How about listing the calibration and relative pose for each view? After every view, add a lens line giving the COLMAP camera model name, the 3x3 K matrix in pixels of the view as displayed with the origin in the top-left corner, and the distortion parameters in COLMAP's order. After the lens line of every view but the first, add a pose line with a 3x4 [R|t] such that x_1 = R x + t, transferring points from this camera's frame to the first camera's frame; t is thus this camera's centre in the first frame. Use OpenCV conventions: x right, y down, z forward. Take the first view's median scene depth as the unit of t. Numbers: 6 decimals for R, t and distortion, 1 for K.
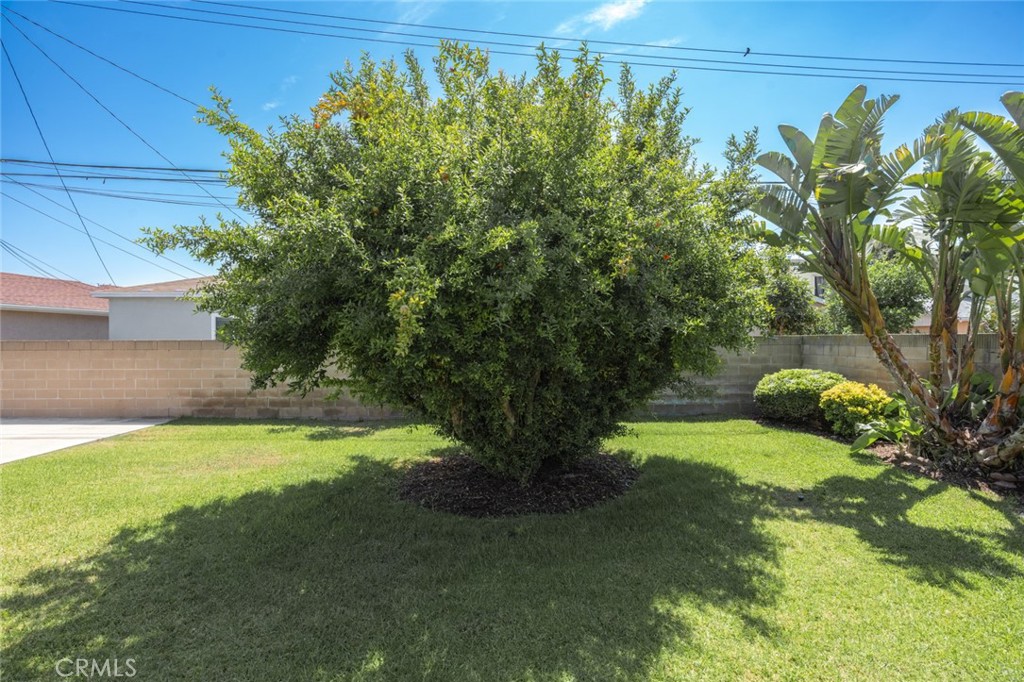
lens RADIAL K [[457.5, 0, 512.4], [0, 457.5, 341.2], [0, 0, 1]] dist [-0.014133, 0.002495]
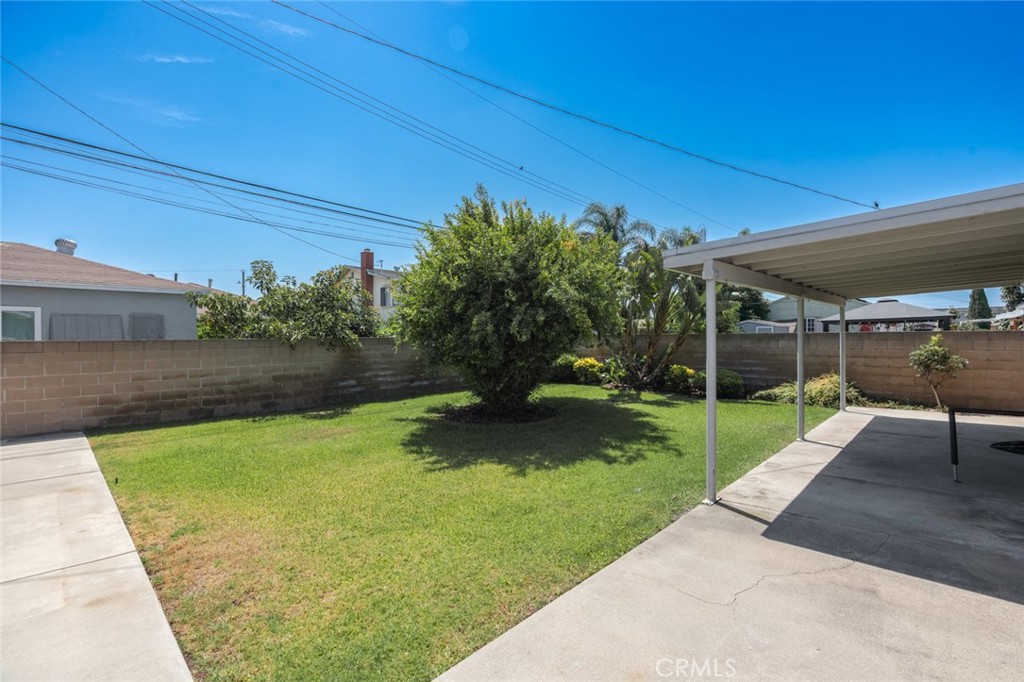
lens RADIAL K [[457.5, 0, 517.2], [0, 457.5, 339.5], [0, 0, 1]] dist [-0.014133, 0.002495]
pose [[0.699649, -0.006575, 0.714457, -0.764739], [0.007007, 0.999973, 0.002341, -0.000690], [-0.714452, 0.003368, 0.699676, -0.197088]]
